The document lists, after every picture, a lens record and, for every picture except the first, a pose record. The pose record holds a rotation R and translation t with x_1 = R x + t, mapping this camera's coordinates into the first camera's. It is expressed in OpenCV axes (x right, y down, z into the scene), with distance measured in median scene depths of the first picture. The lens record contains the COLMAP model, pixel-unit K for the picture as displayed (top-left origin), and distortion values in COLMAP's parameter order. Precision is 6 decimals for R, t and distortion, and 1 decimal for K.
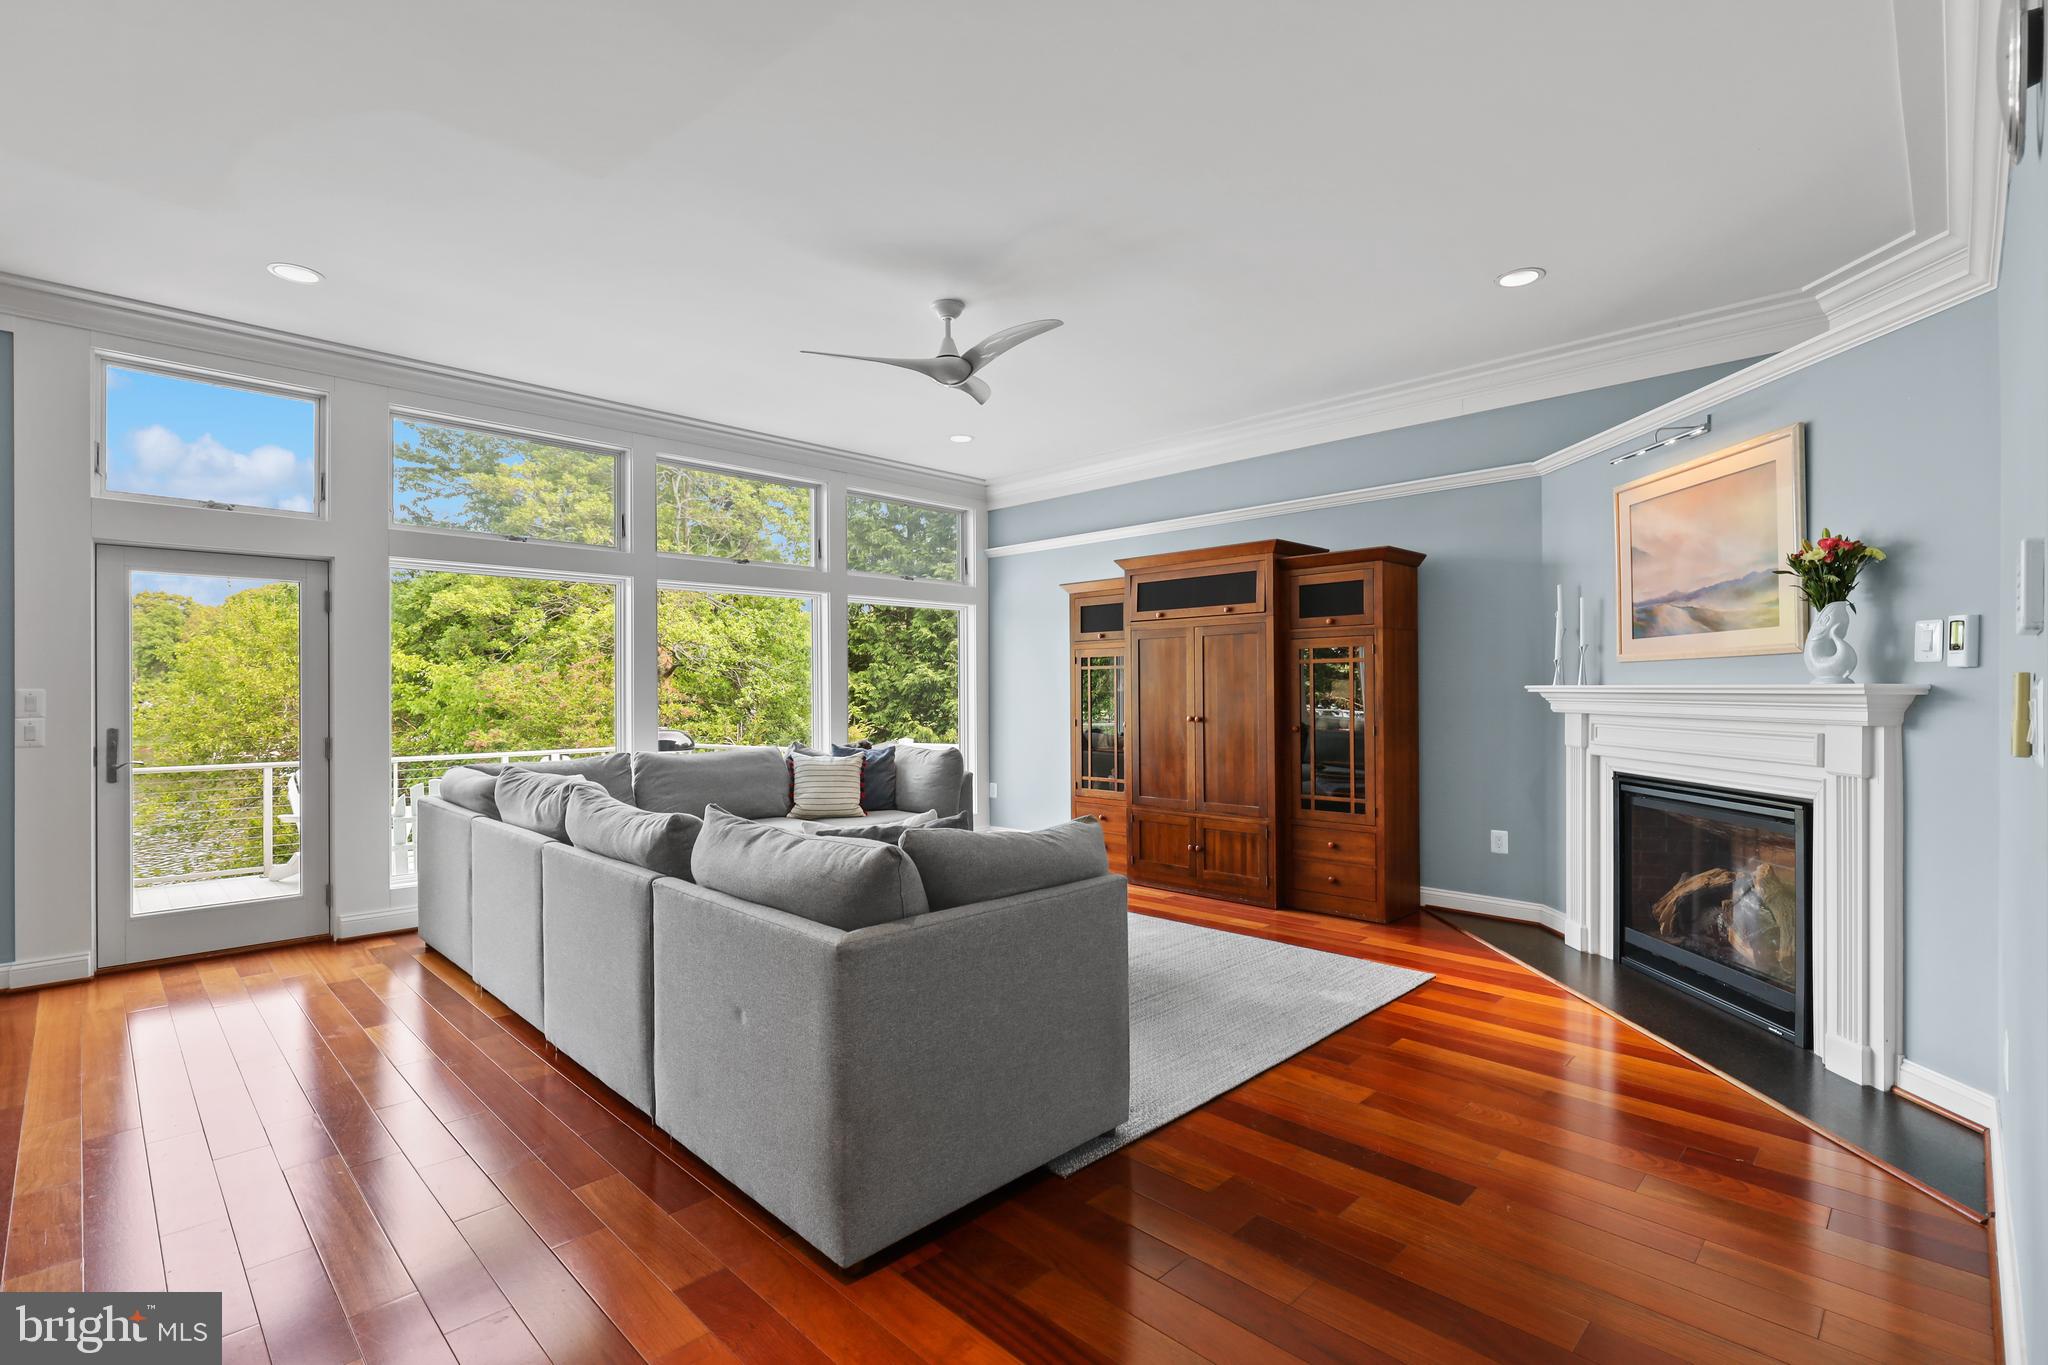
lens RADIAL K [[937.3, 0, 1023.6], [0, 937.3, 689.6], [0, 0, 1]] dist [-0.011545, 0.000772]
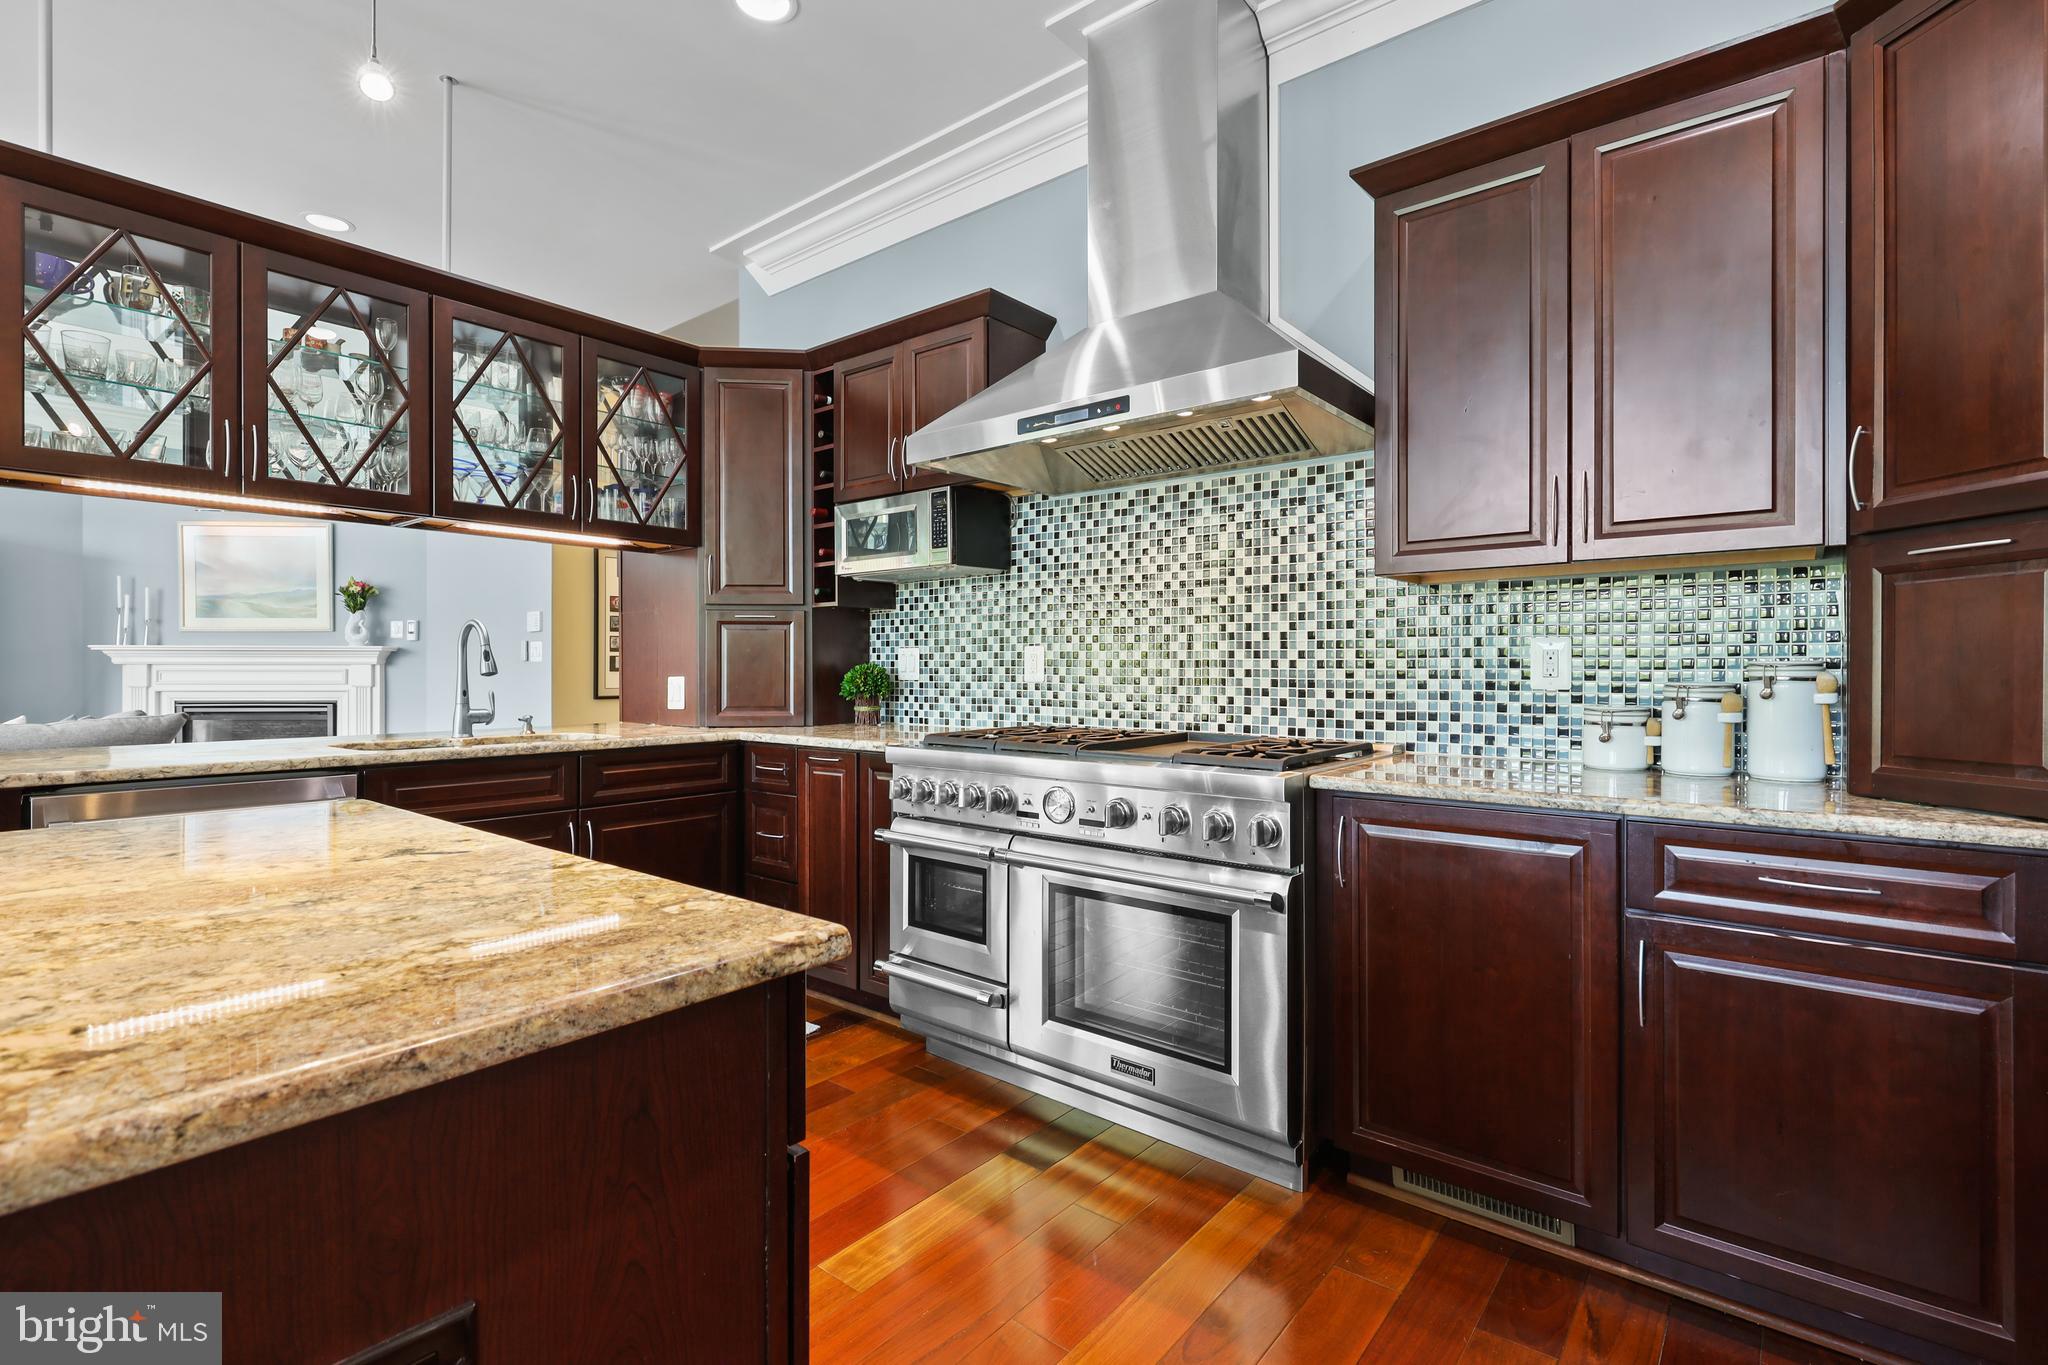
lens RADIAL K [[937.3, 0, 1052.4], [0, 937.3, 678.1], [0, 0, 1]] dist [-0.011545, 0.000772]
pose [[-0.113096, -0.003959, 0.993576, -1.250756], [-0.000557, 0.999992, 0.003921, 0.048937], [-0.993584, -0.000110, -0.113098, -0.336537]]
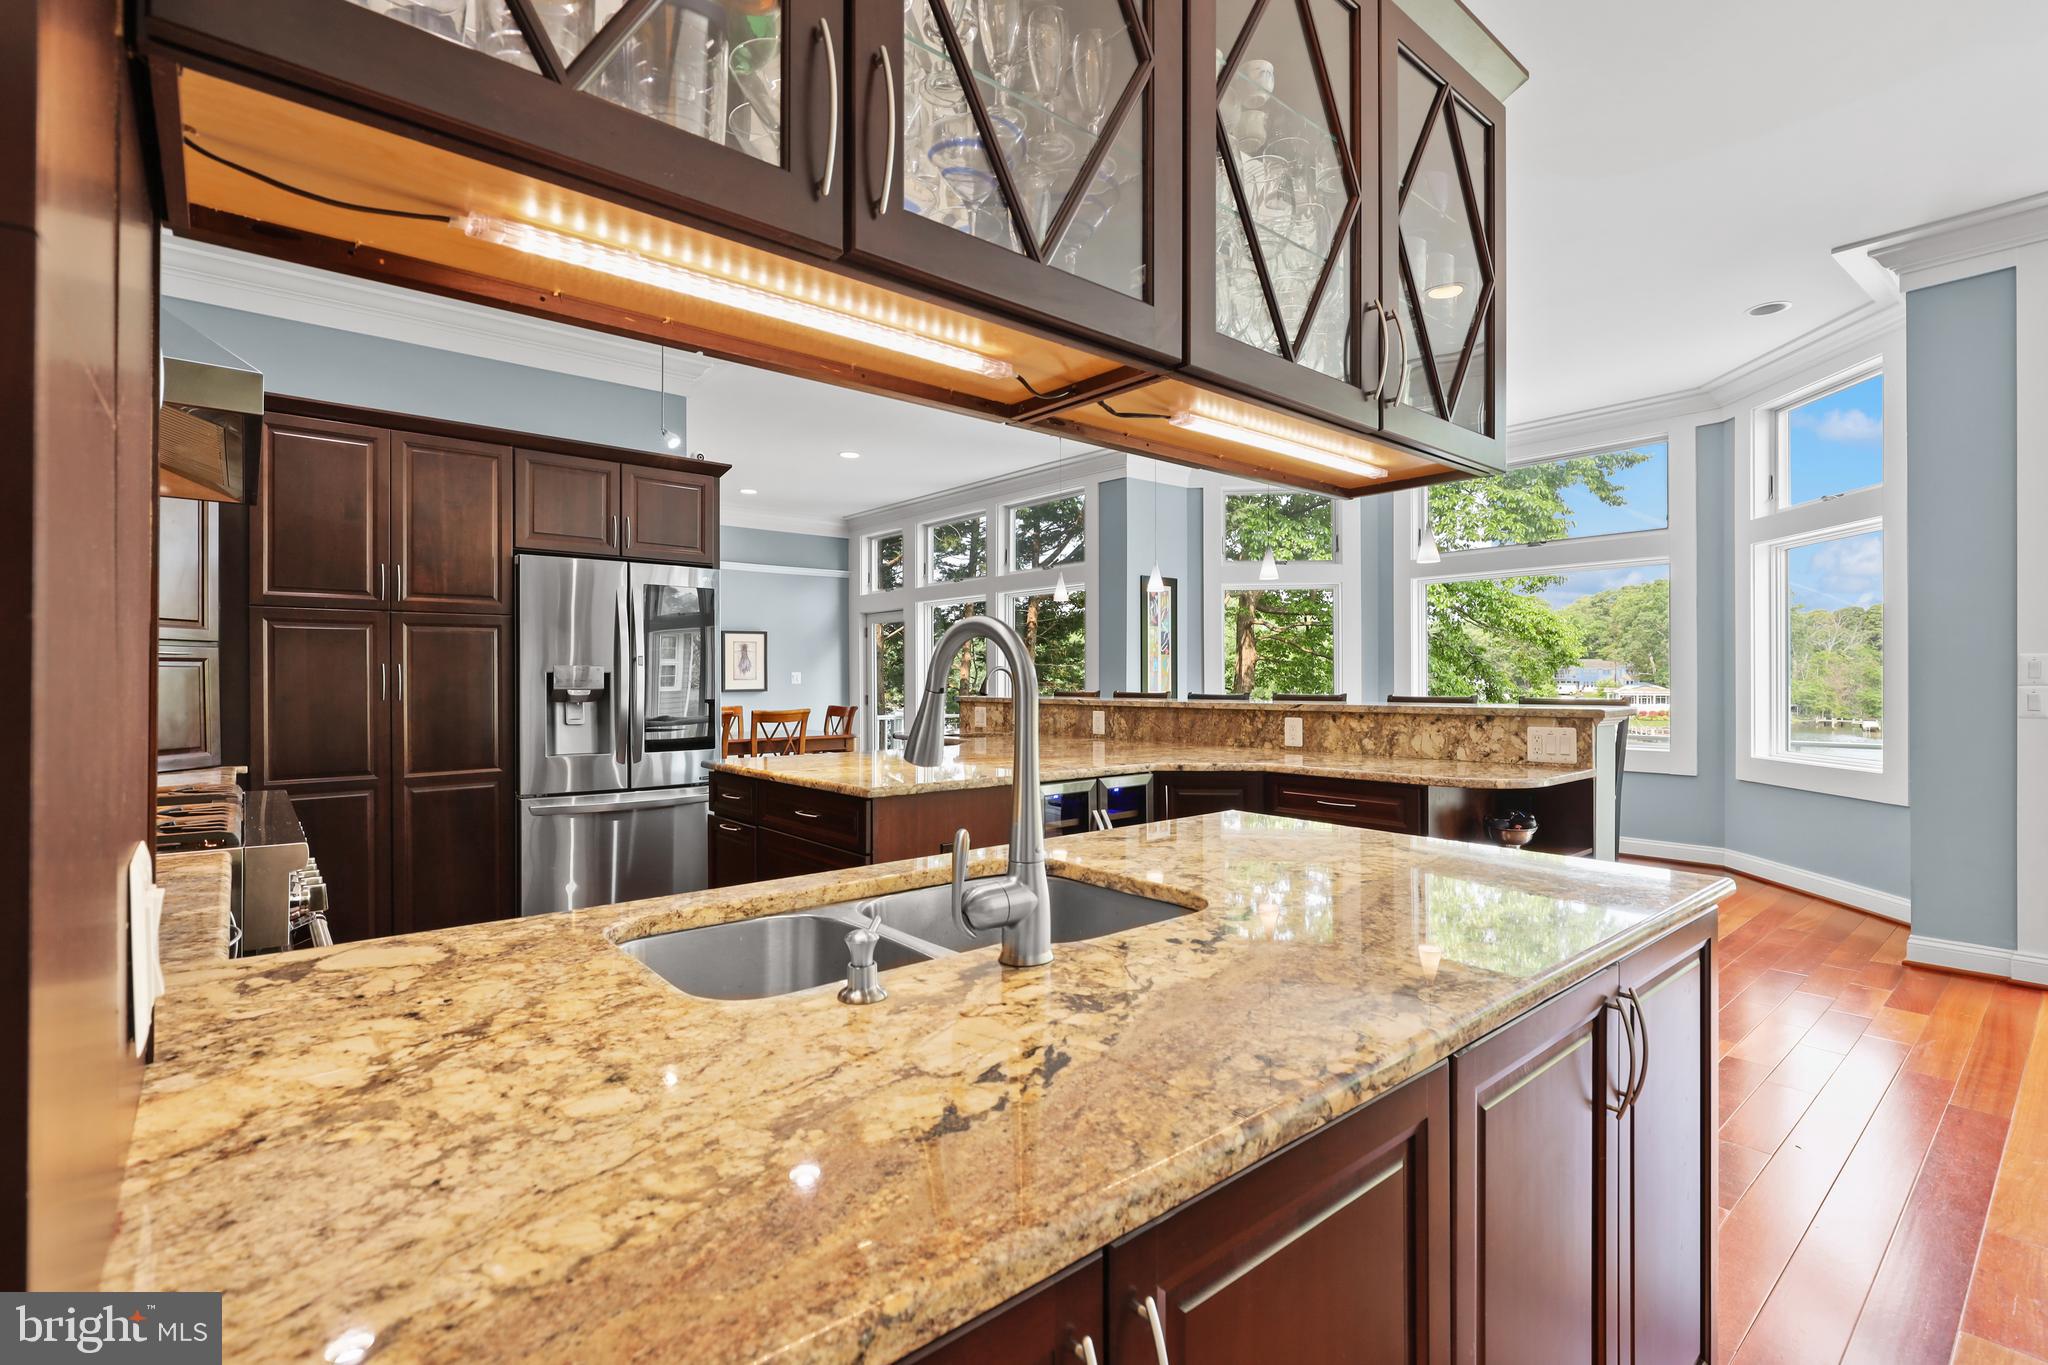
lens RADIAL K [[937.3, 0, 1043.3], [0, 937.3, 674.2], [0, 0, 1]] dist [-0.011545, 0.000772]
pose [[-0.080021, -0.003886, -0.996786, -0.077876], [0.000243, 0.999992, -0.003918, 0.018469], [0.996793, -0.000555, -0.080019, 0.089057]]
